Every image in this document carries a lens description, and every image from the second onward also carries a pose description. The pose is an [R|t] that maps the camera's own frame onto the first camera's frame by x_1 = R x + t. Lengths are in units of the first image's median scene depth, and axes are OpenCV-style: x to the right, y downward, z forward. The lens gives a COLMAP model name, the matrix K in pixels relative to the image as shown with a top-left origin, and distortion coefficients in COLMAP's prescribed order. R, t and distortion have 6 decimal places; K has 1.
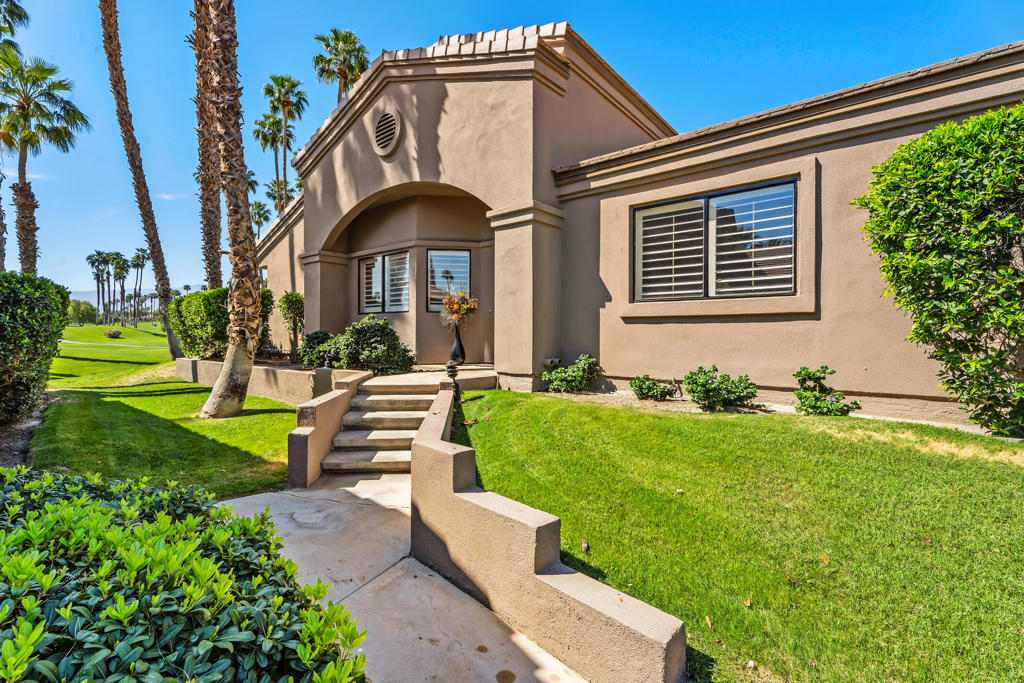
lens RADIAL K [[462.8, 0, 515.4], [0, 462.8, 340.5], [0, 0, 1]] dist [0.003367, -0.000334]
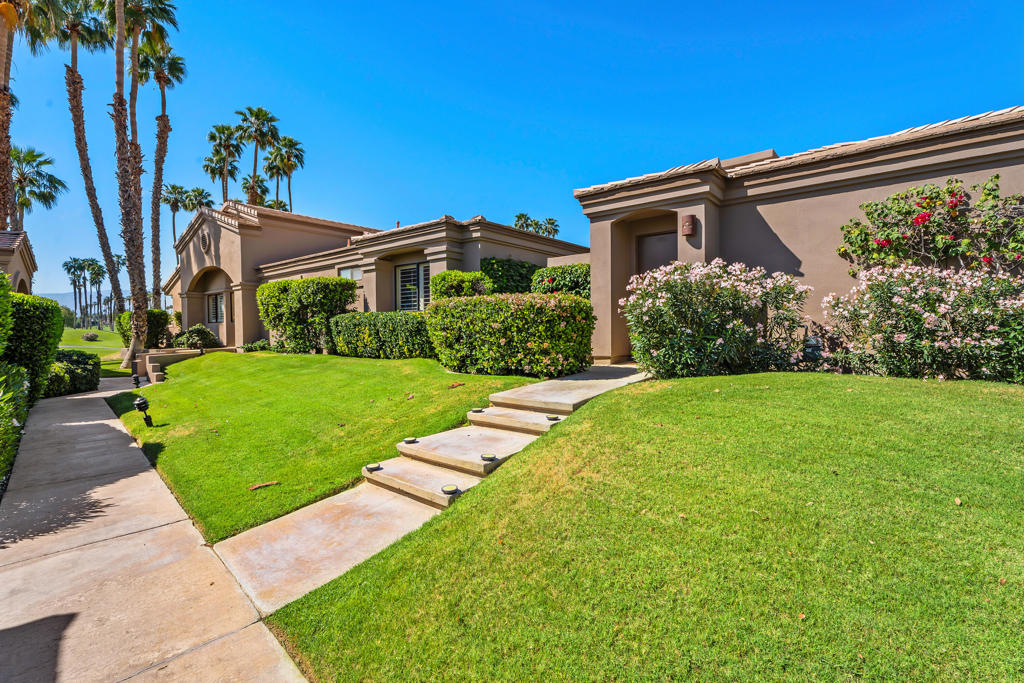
lens RADIAL K [[462.8, 0, 507.3], [0, 462.8, 337.6], [0, 0, 1]] dist [0.003367, -0.000334]
pose [[0.999701, -0.018017, 0.016512, 0.215842], [0.017974, 0.999835, 0.002757, 0.005824], [-0.016559, -0.002459, 0.999860, -0.239822]]
